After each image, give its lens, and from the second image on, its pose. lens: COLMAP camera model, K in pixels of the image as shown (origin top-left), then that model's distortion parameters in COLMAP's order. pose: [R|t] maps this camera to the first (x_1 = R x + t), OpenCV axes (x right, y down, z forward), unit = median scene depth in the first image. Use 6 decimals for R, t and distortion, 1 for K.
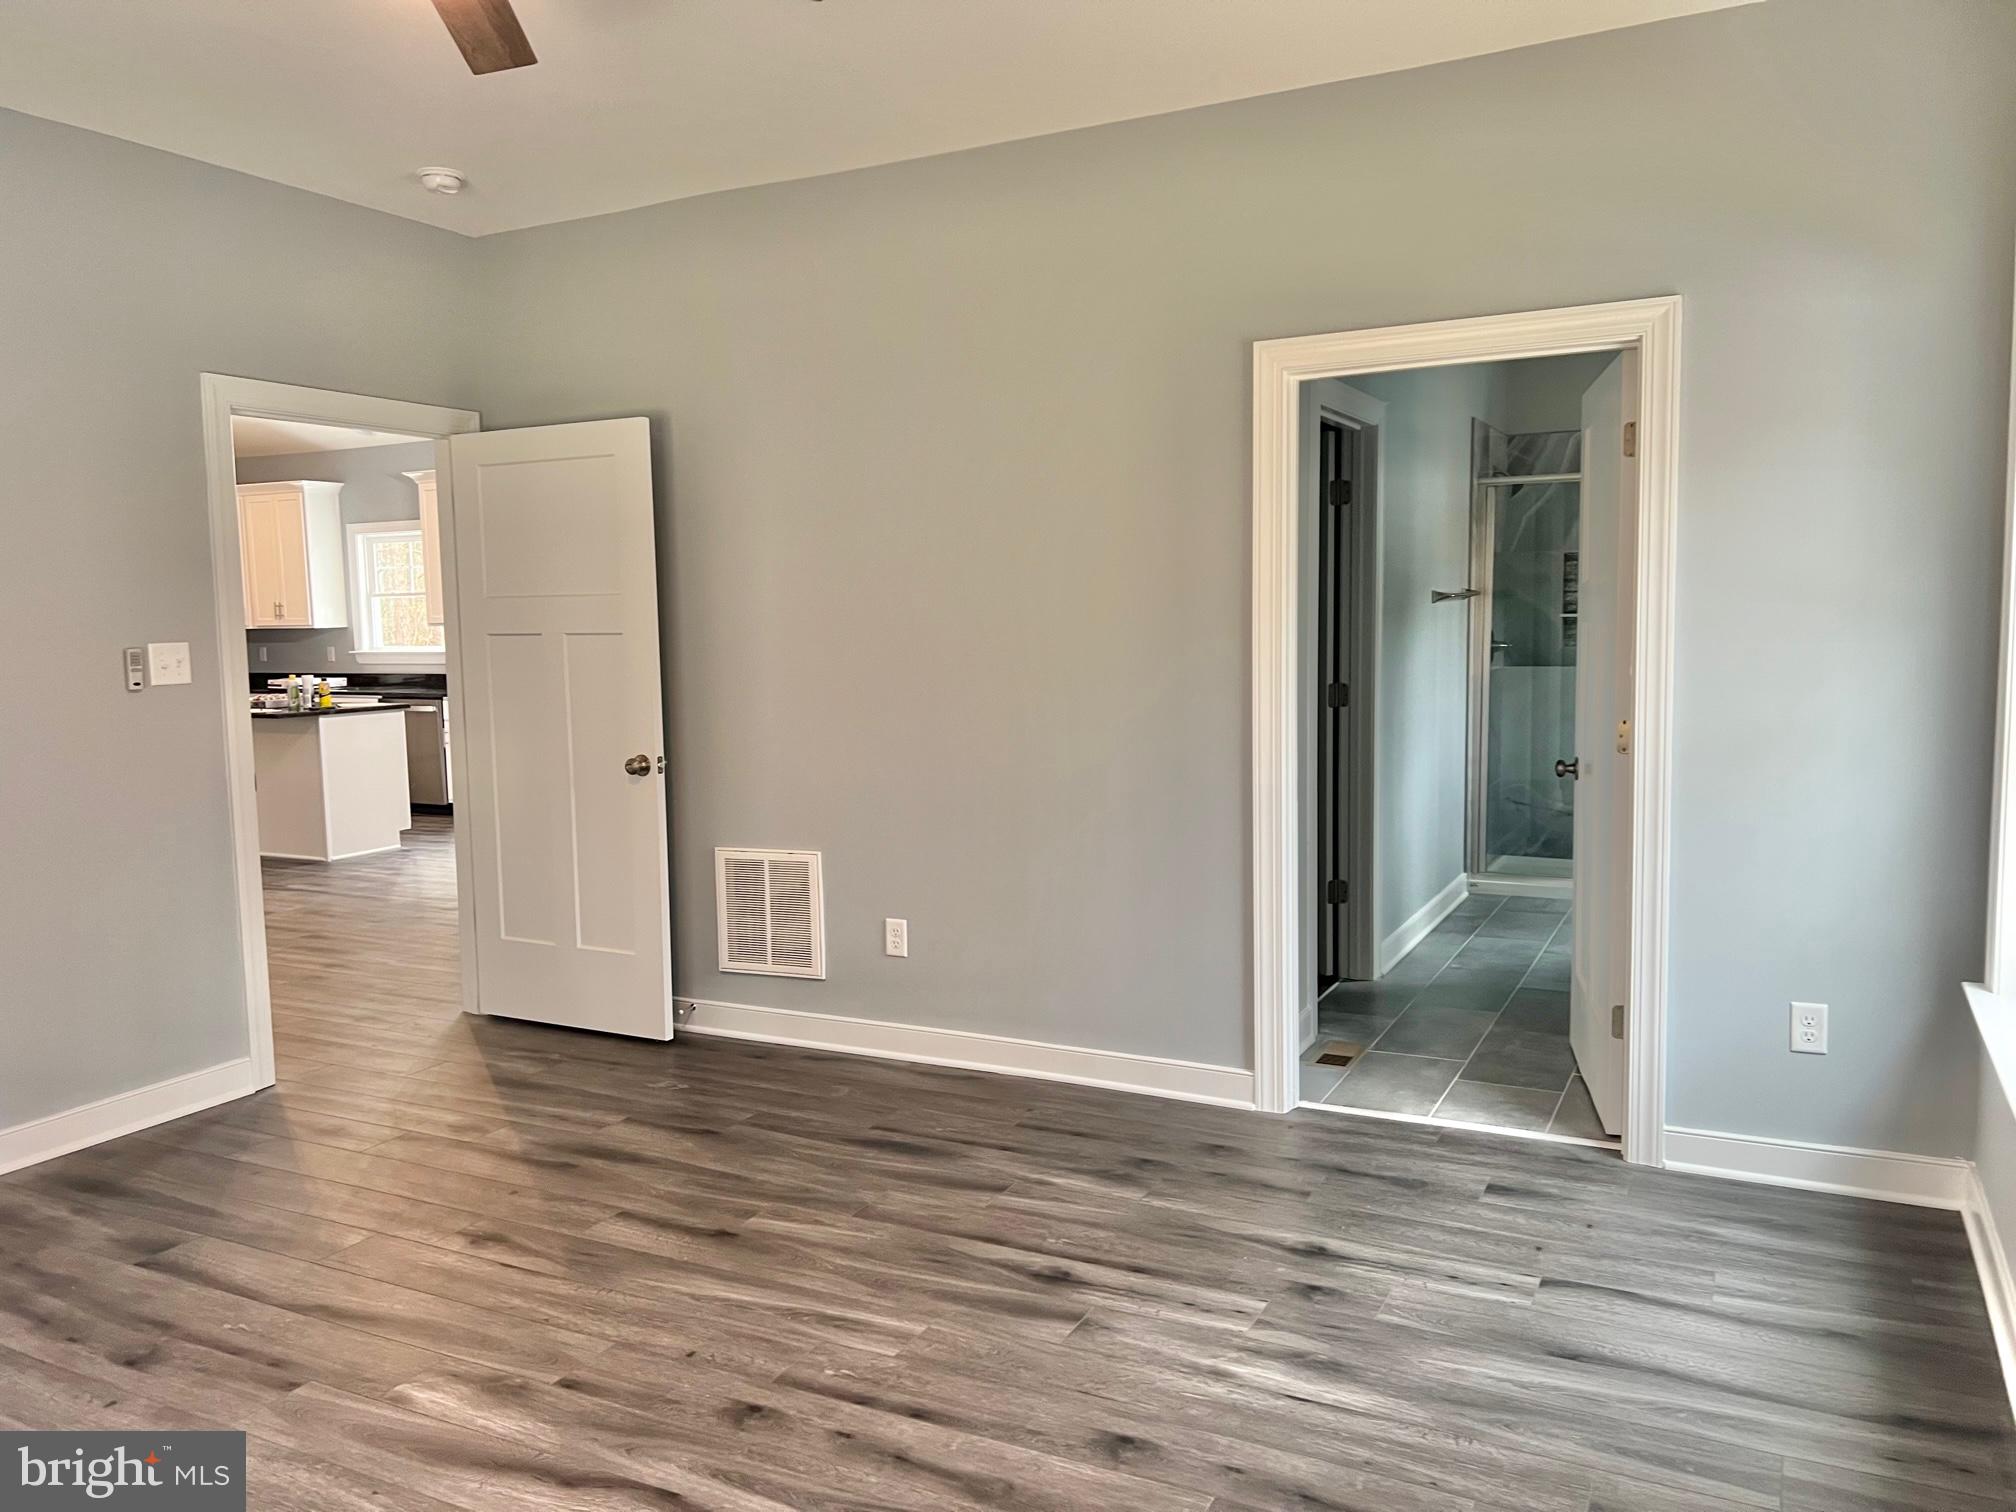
lens RADIAL K [[1496.1, 0, 1008.1], [0, 1496.1, 753.0], [0, 0, 1]] dist [0.062174, -0.066411]
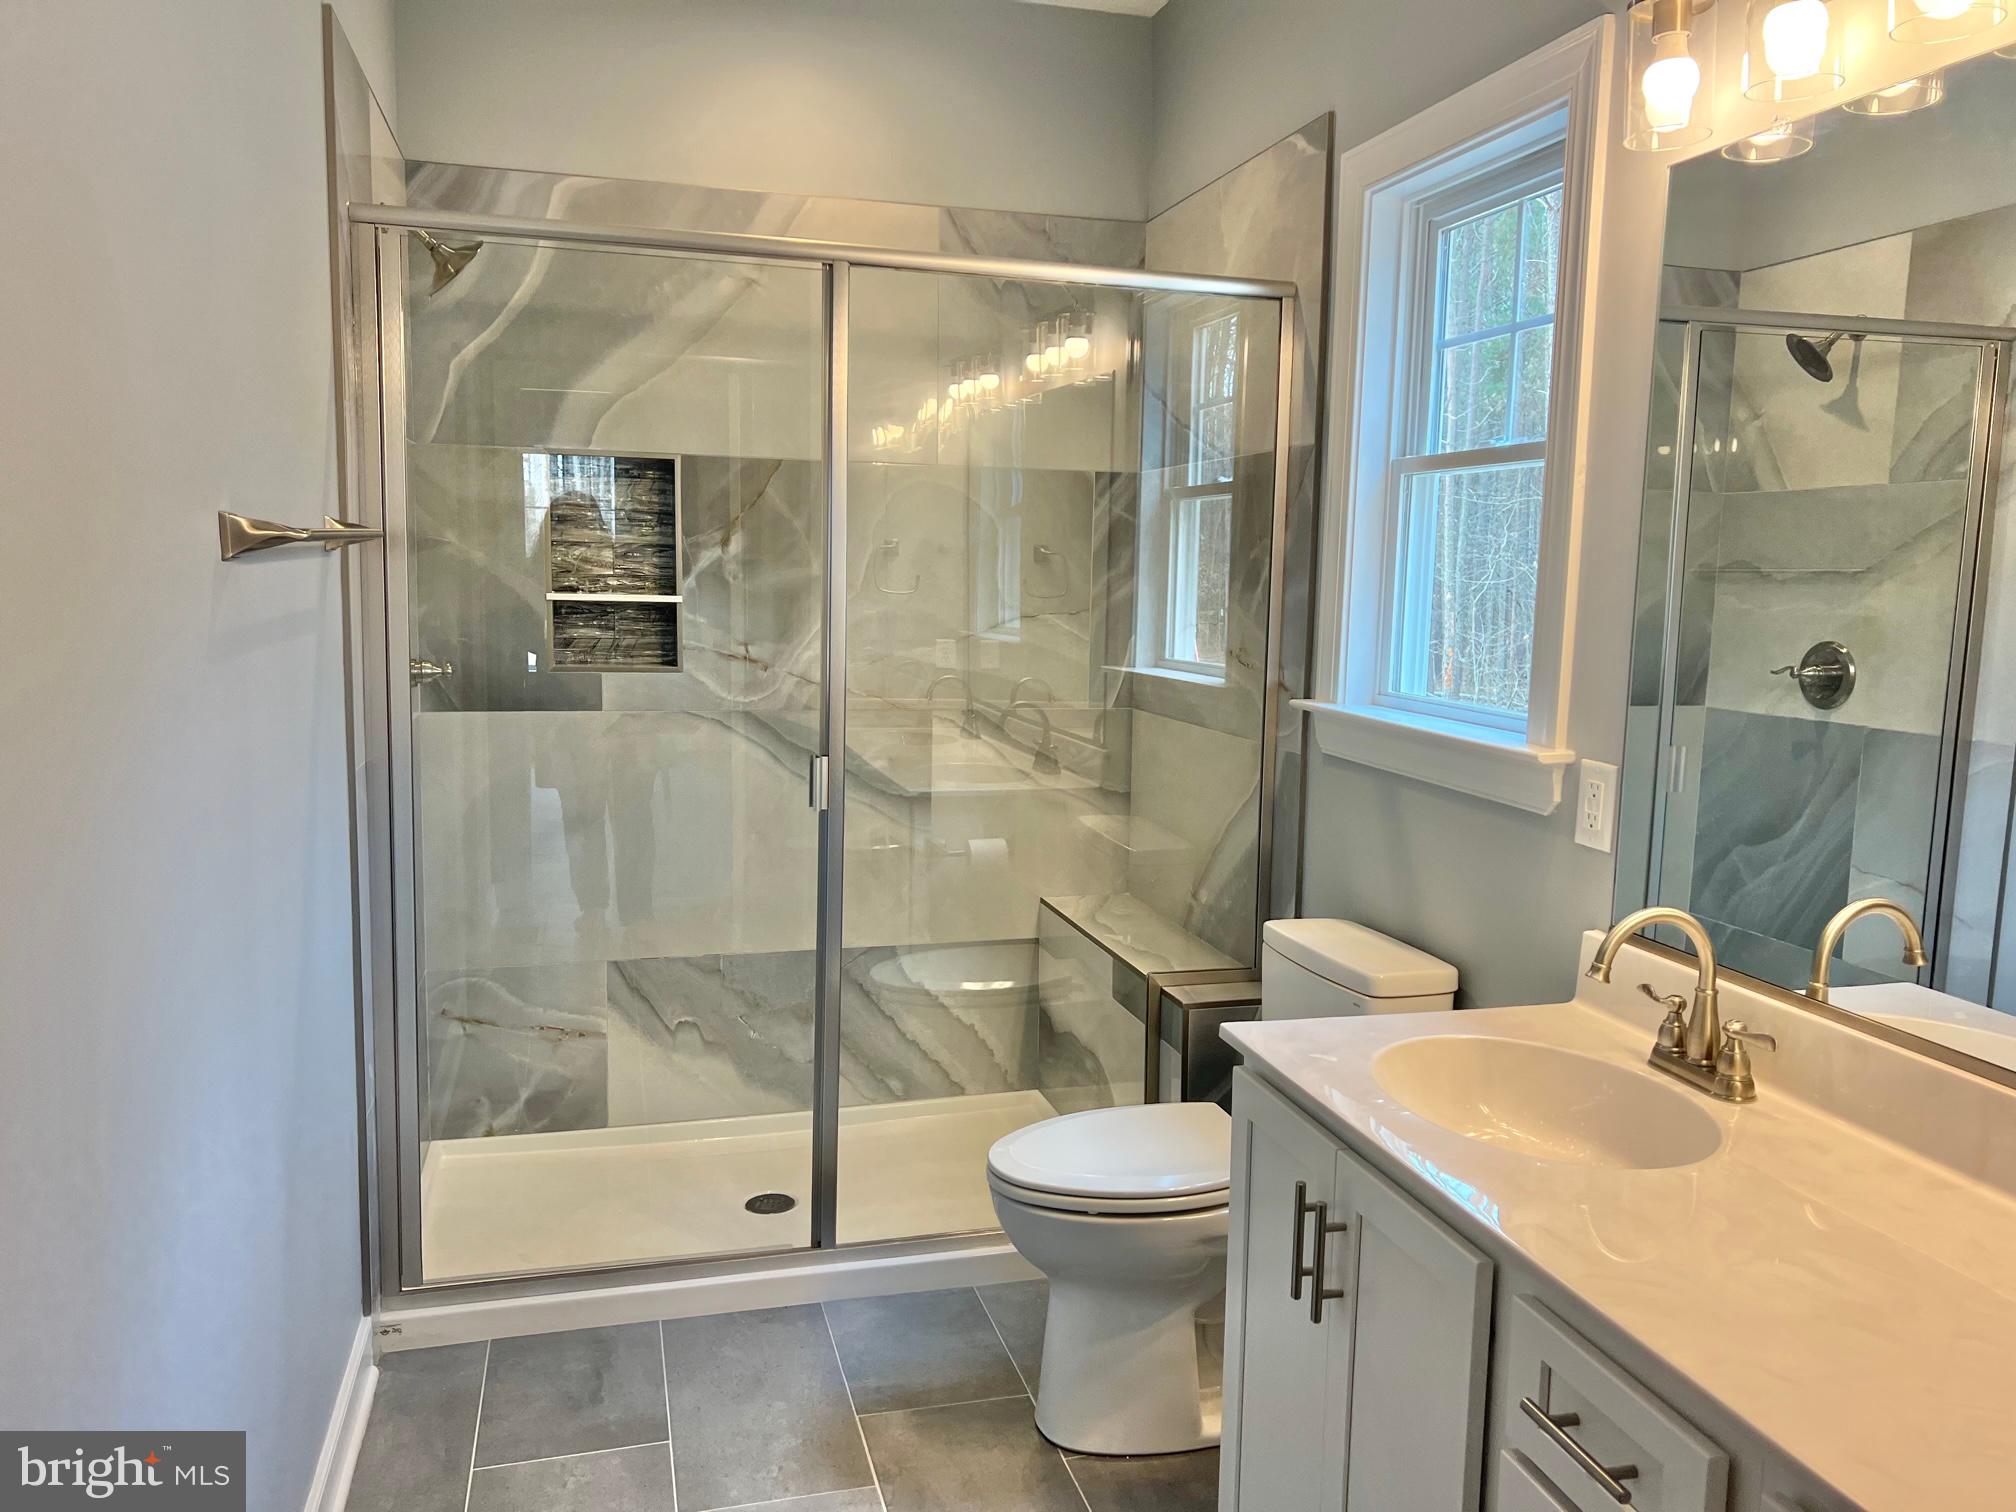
lens RADIAL K [[1496.1, 0, 1019.2], [0, 1496.1, 753.1], [0, 0, 1]] dist [0.062174, -0.066411]
pose [[0.735722, -0.049031, 0.675507, 0.612017], [0.026820, 0.998703, 0.043280, -0.223264], [-0.676753, -0.013725, 0.736082, 2.127813]]
